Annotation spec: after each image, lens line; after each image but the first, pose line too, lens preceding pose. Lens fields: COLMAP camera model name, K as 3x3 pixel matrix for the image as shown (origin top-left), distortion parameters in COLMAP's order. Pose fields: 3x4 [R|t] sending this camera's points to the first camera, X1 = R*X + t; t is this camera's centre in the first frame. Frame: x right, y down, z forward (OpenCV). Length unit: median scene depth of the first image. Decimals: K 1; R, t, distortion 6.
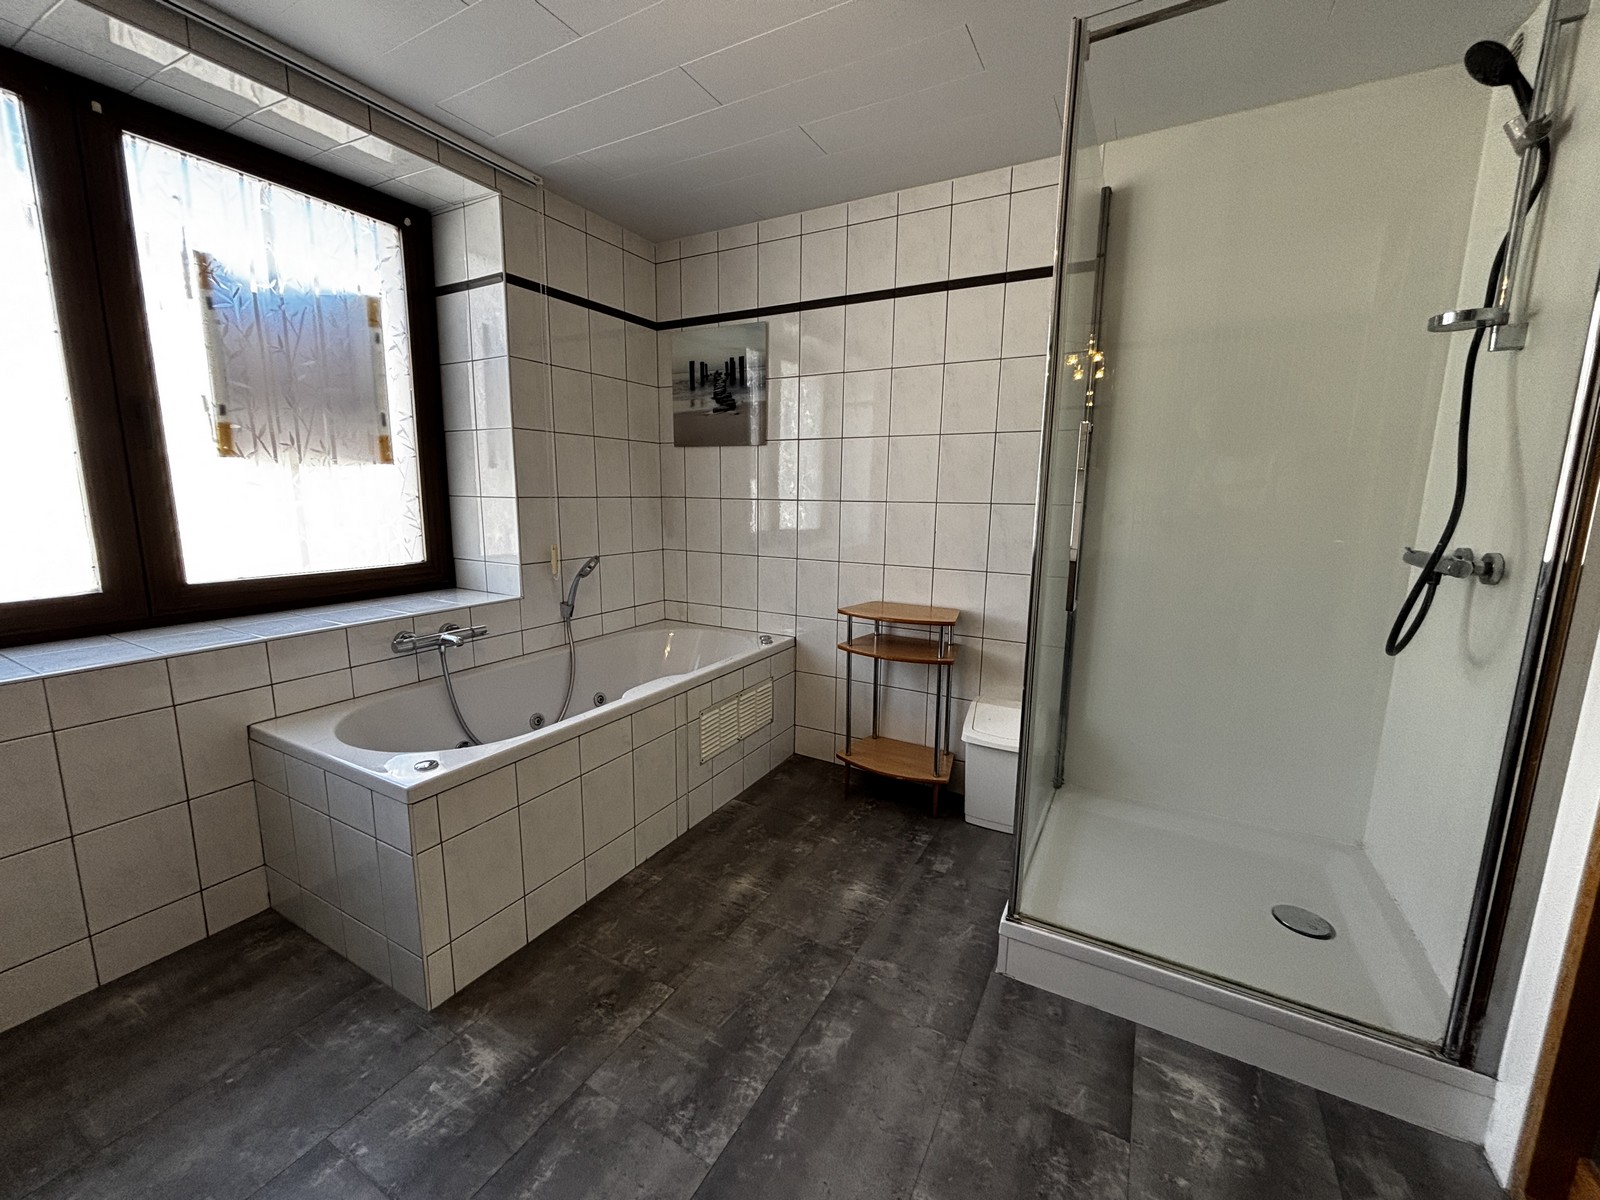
lens RADIAL K [[645.4, 0, 797.3], [0, 645.4, 598.4], [0, 0, 1]] dist [-0.000456, -0.000231]
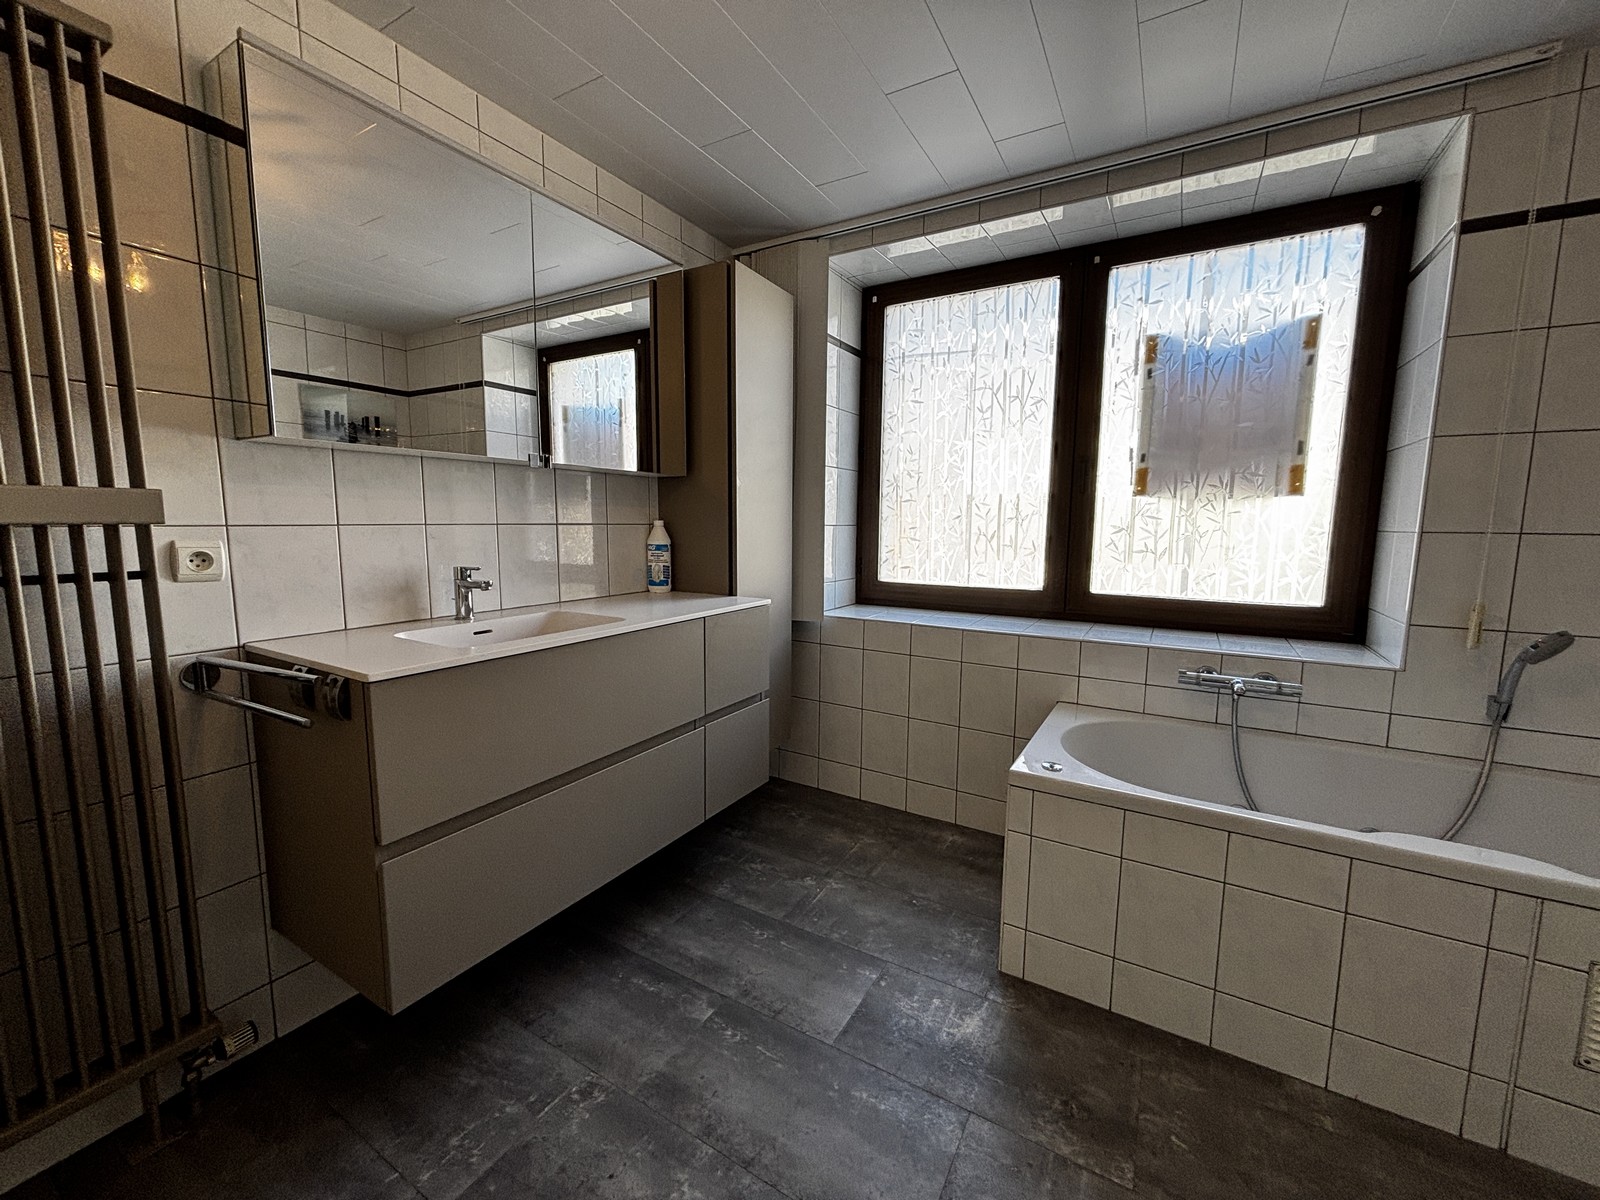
lens RADIAL K [[645.4, 0, 797.9], [0, 645.4, 598.7], [0, 0, 1]] dist [-0.000456, -0.000231]
pose [[-0.034699, 0.108275, -0.993515, 0.385986], [-0.174958, 0.978104, 0.112706, -0.053559], [0.983964, 0.177734, -0.014995, 0.417818]]
